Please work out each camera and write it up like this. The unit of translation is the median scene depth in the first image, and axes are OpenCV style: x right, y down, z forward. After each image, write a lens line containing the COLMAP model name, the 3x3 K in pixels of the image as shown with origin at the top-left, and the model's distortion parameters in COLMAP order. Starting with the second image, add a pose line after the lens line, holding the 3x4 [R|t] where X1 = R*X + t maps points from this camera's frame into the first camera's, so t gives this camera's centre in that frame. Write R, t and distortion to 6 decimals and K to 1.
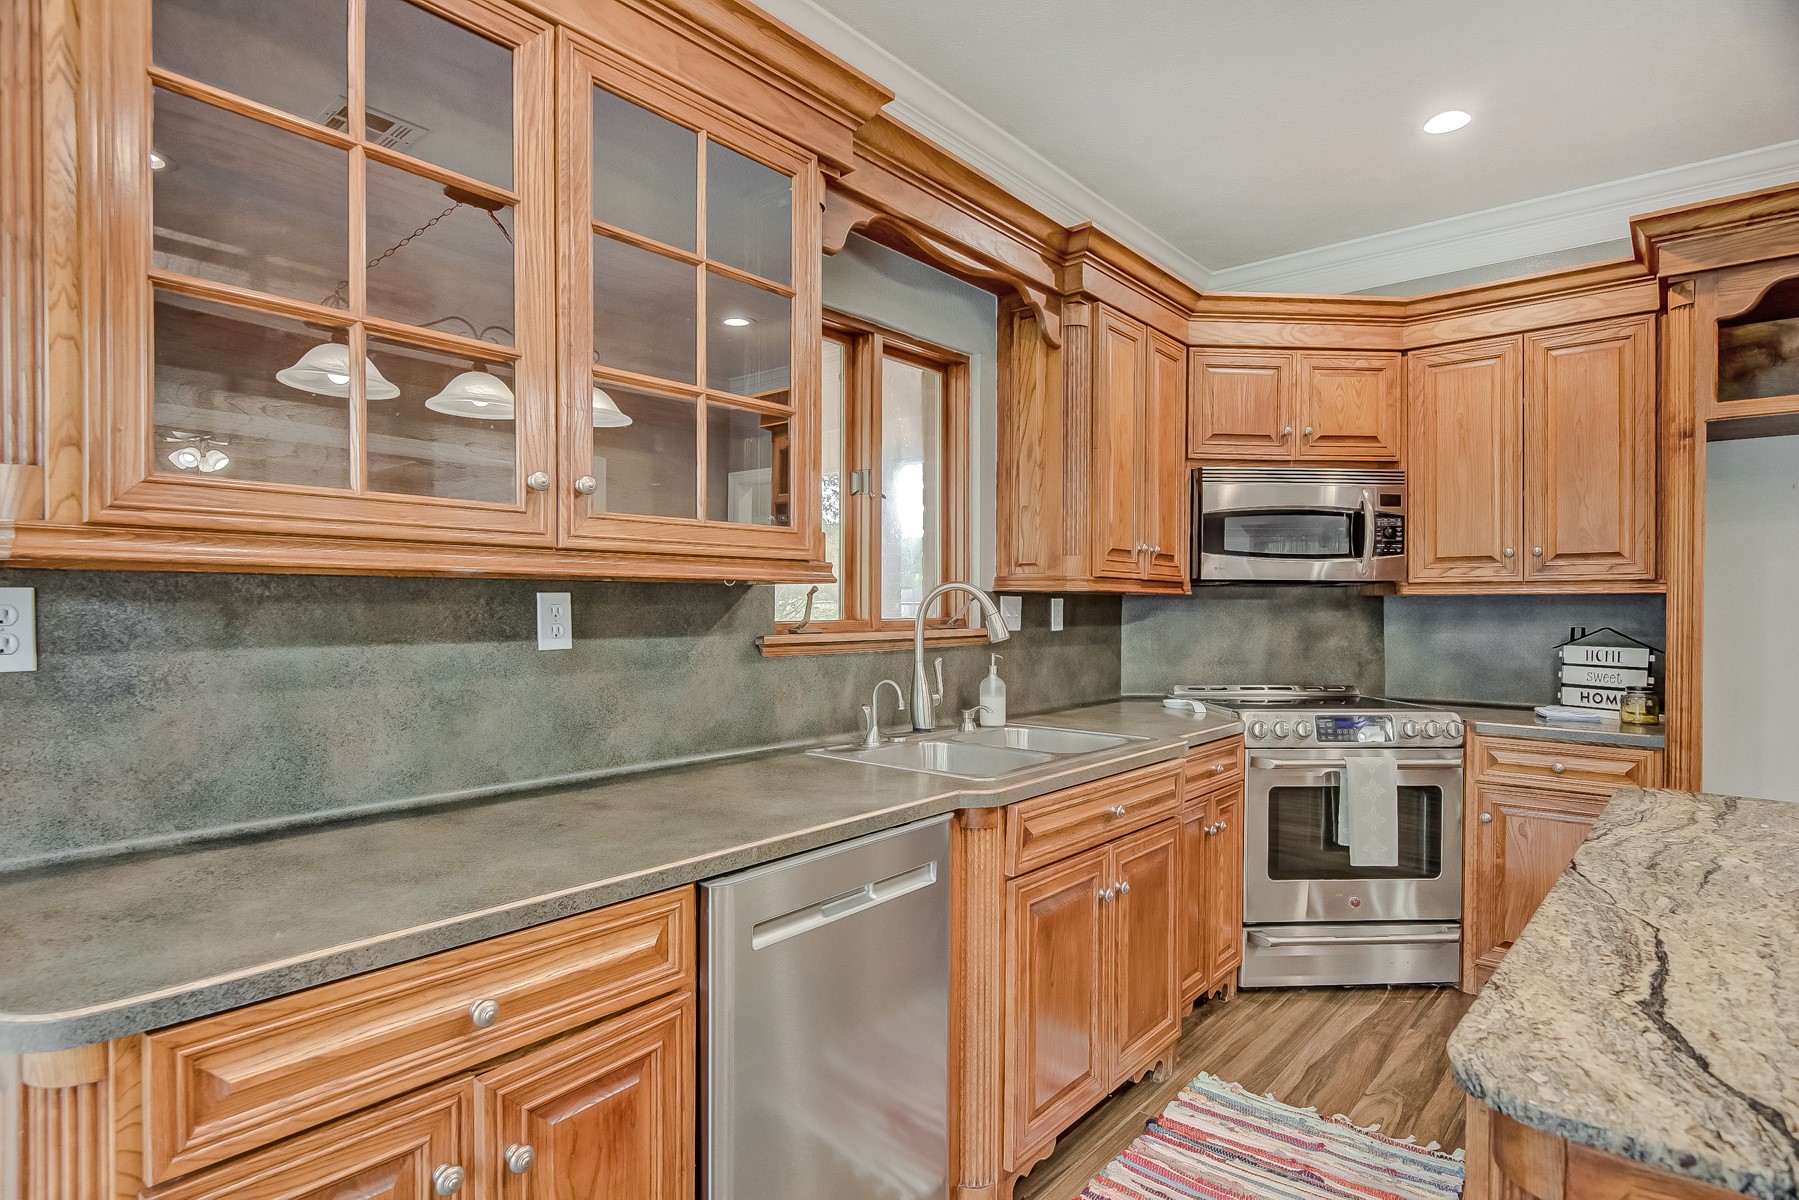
lens RADIAL K [[955.4, 0, 905.3], [0, 955.4, 609.5], [0, 0, 1]] dist [0.001542, -0.000354]
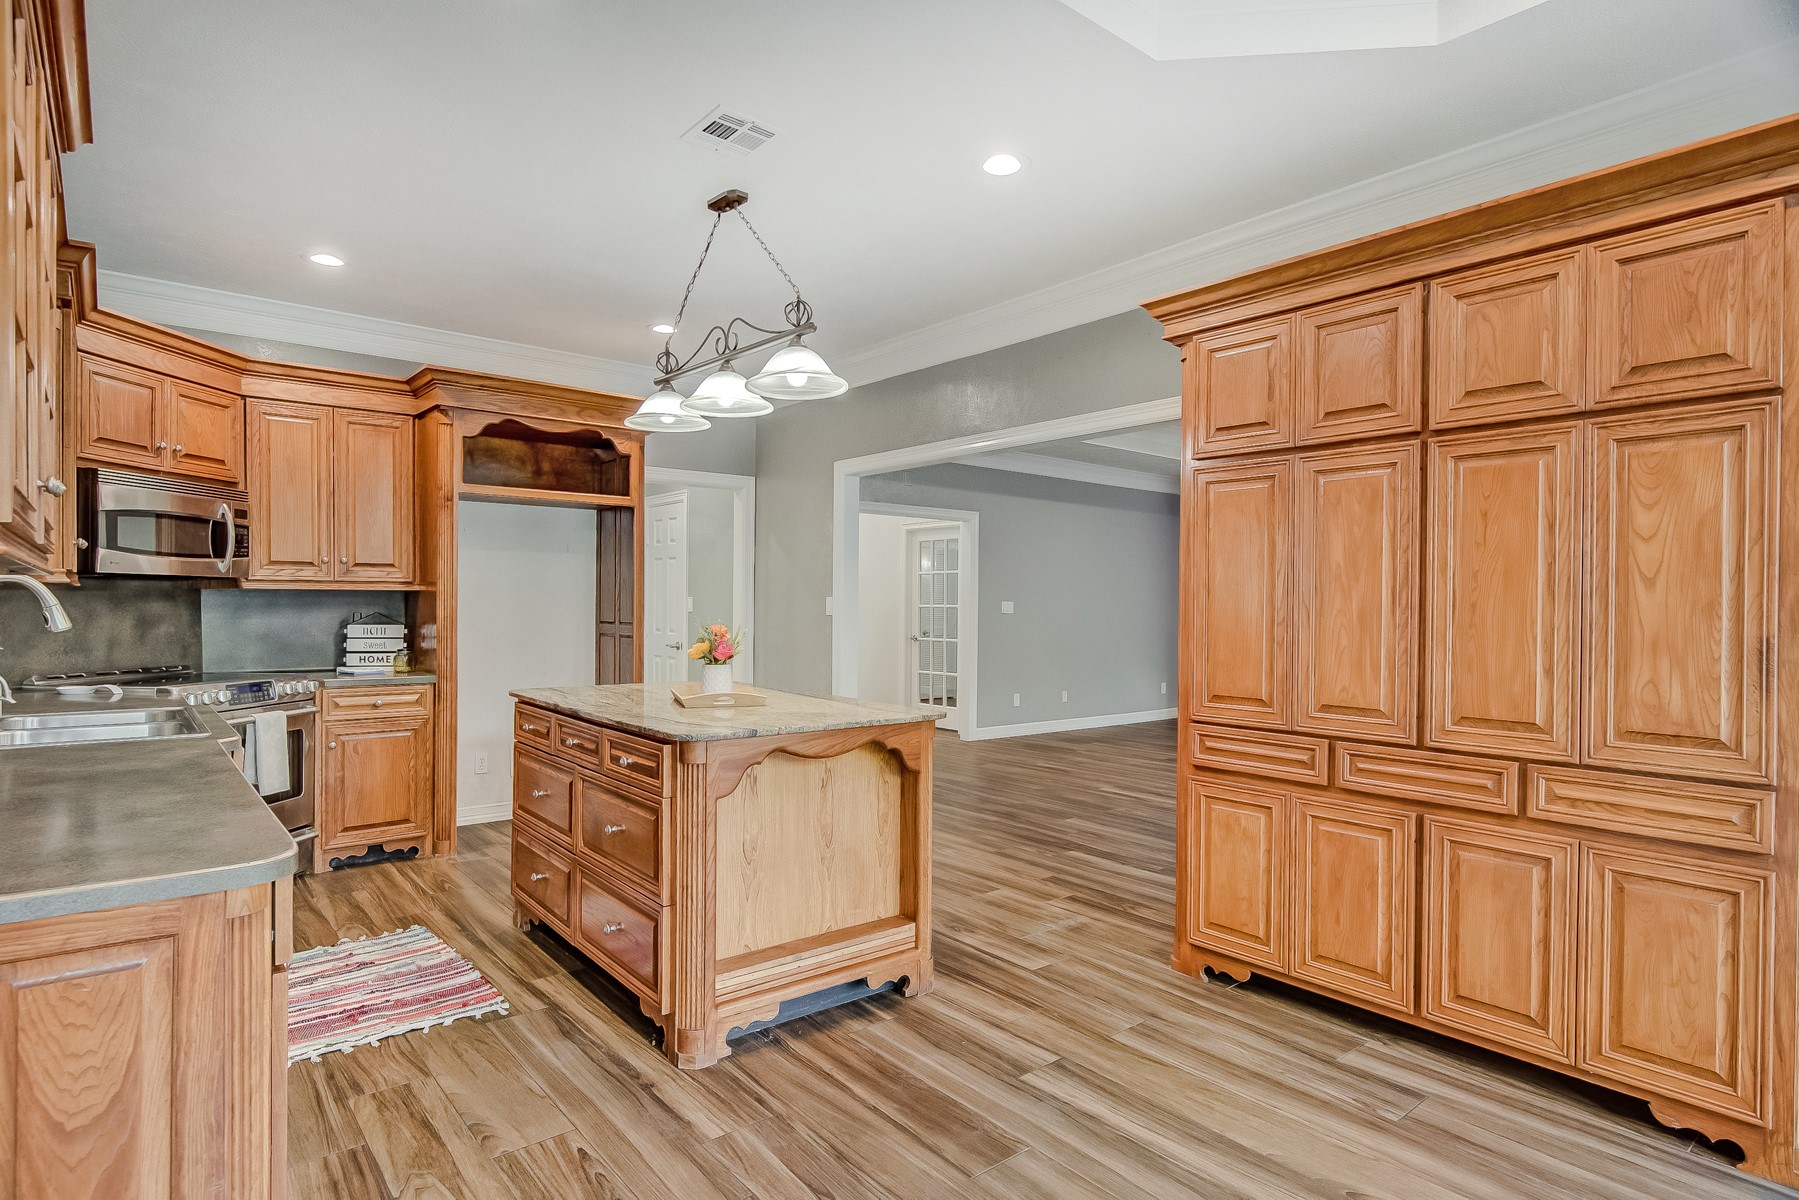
lens RADIAL K [[955.4, 0, 905.3], [0, 955.4, 609.5], [0, 0, 1]] dist [0.001542, -0.000354]
pose [[0.159747, -0.007971, 0.987126, -0.609516], [0.001265, 0.999968, 0.007870, 0.003298], [-0.987157, -0.000008, 0.159752, -0.071446]]
